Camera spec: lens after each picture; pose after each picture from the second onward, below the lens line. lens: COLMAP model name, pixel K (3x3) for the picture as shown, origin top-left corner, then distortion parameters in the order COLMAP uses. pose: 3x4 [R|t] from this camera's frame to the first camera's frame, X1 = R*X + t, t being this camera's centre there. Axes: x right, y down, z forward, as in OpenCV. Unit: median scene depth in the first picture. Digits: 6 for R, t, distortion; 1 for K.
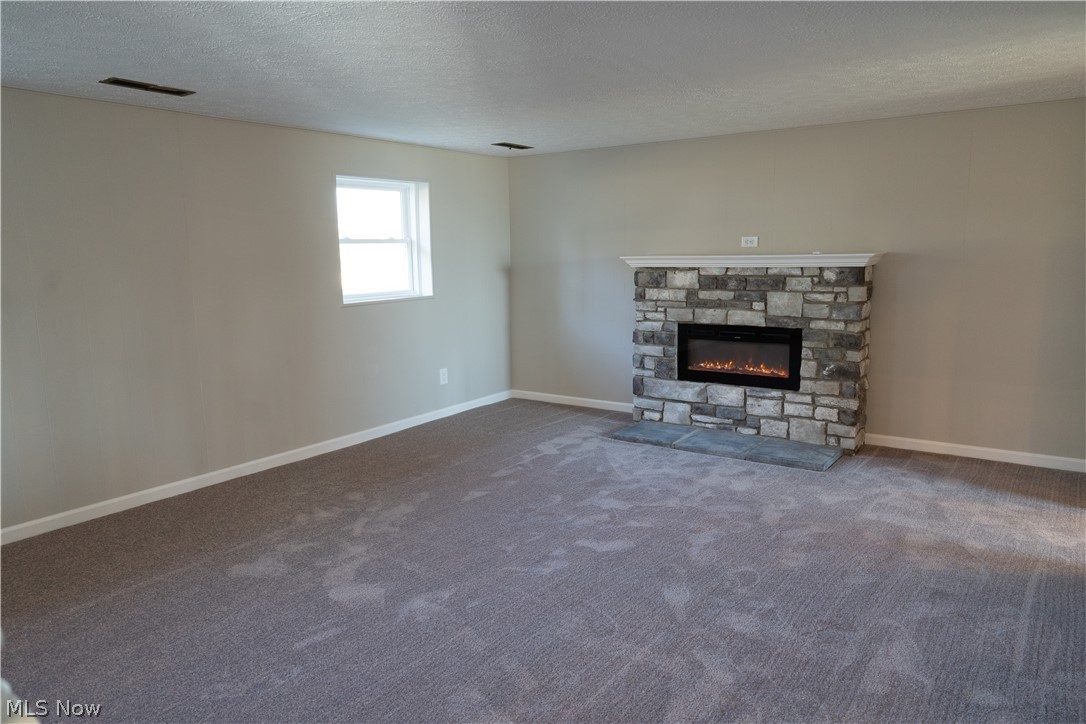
lens RADIAL K [[721.0, 0, 543.0], [0, 721.0, 362.0], [0, 0, 1]] dist [-0.002721, -0.000434]
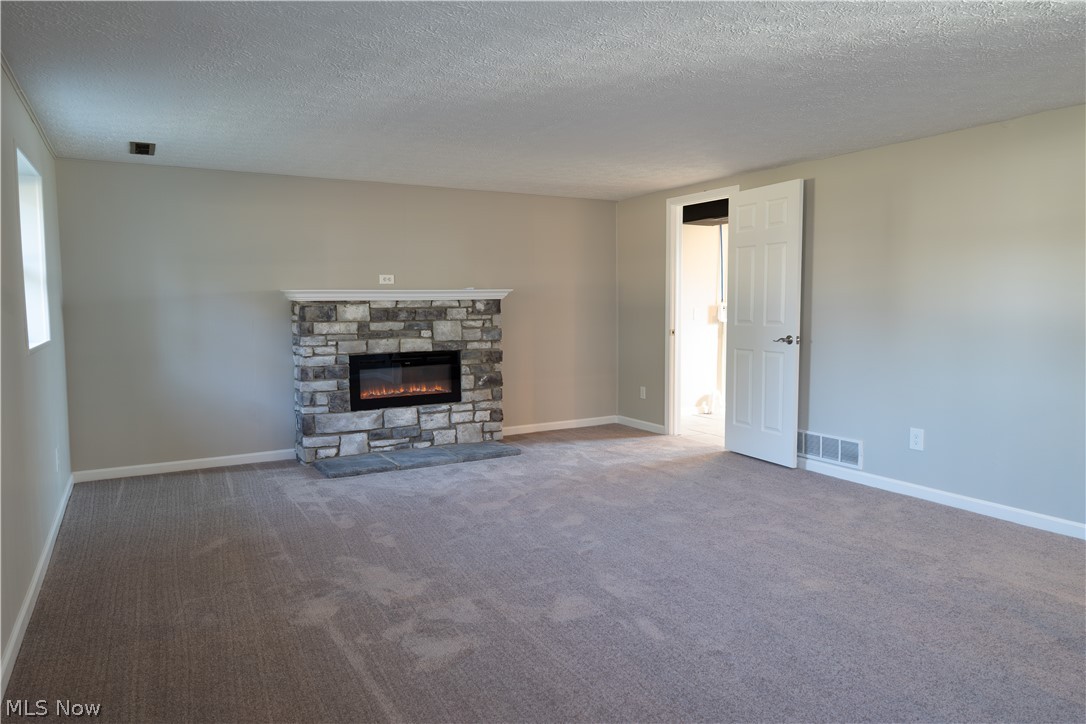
lens RADIAL K [[721.0, 0, 543.0], [0, 721.0, 362.0], [0, 0, 1]] dist [-0.002721, -0.000434]
pose [[0.423403, -0.062273, 0.903799, -0.657327], [0.141954, 0.989872, 0.001702, -0.007881], [-0.894751, 0.127577, 0.427955, 0.336493]]
